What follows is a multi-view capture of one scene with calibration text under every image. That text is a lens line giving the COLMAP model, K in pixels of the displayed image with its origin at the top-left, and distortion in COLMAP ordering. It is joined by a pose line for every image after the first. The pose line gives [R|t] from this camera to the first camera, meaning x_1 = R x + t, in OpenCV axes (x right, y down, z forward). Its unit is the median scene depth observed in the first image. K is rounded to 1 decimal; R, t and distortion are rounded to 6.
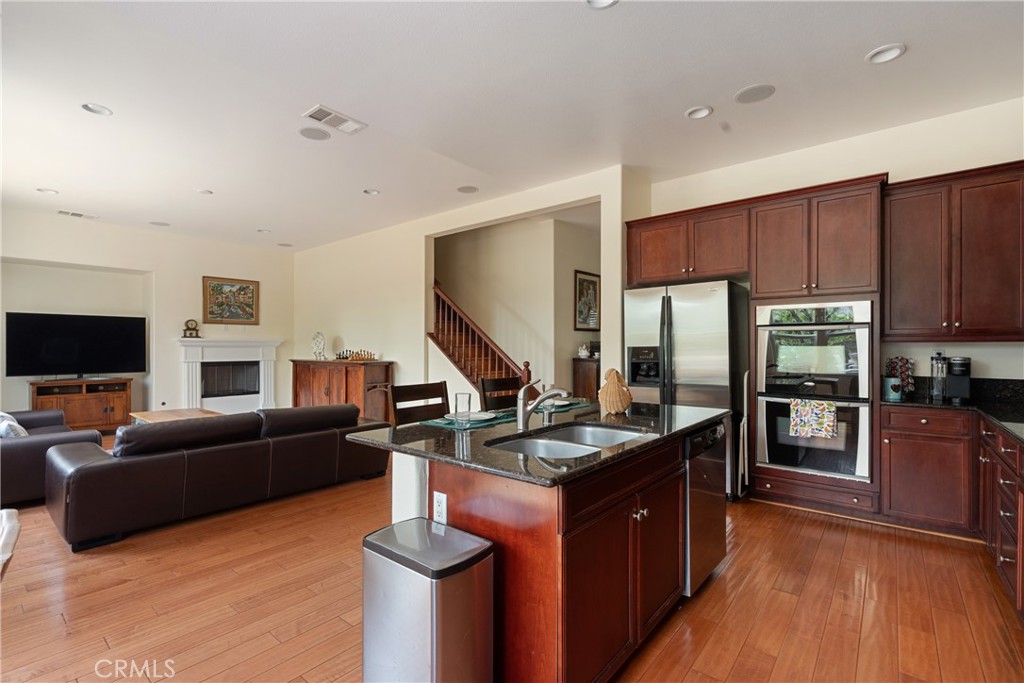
lens RADIAL K [[463.1, 0, 512.0], [0, 463.1, 341.5], [0, 0, 1]] dist [-0.001415, 0.000208]
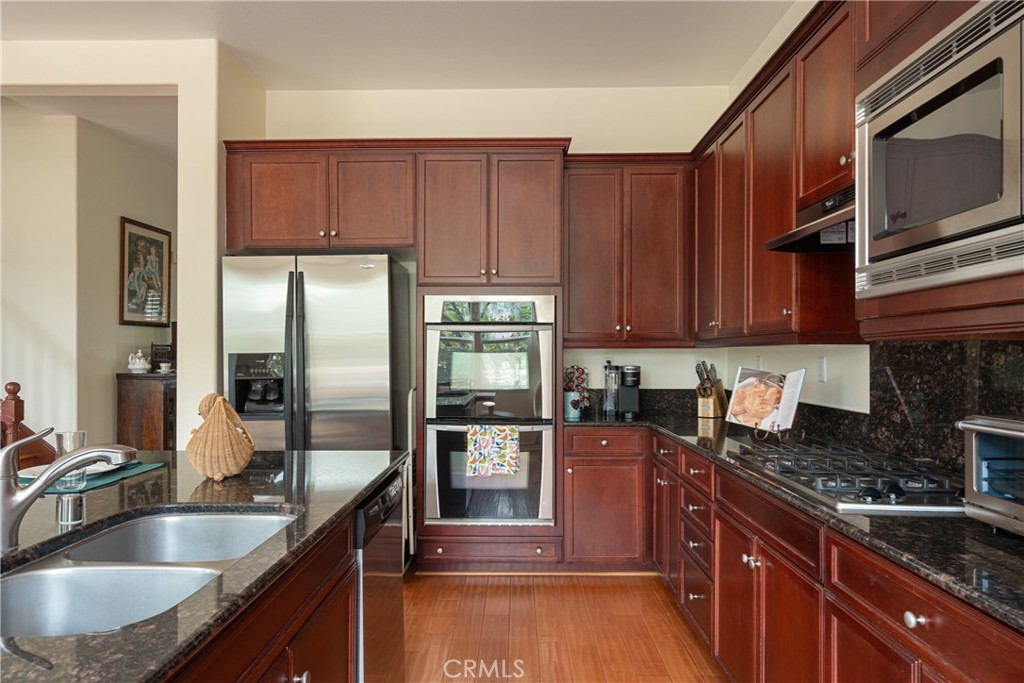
lens RADIAL K [[666.2, 0, 508.4], [0, 666.2, 353.4], [0, 0, 1]] dist [0.003753, 0.002126]
pose [[0.784040, 0.001327, 0.620709, 0.004371], [-0.008013, 0.999936, 0.007983, 0.002314], [-0.620659, -0.011232, 0.784000, 0.147423]]
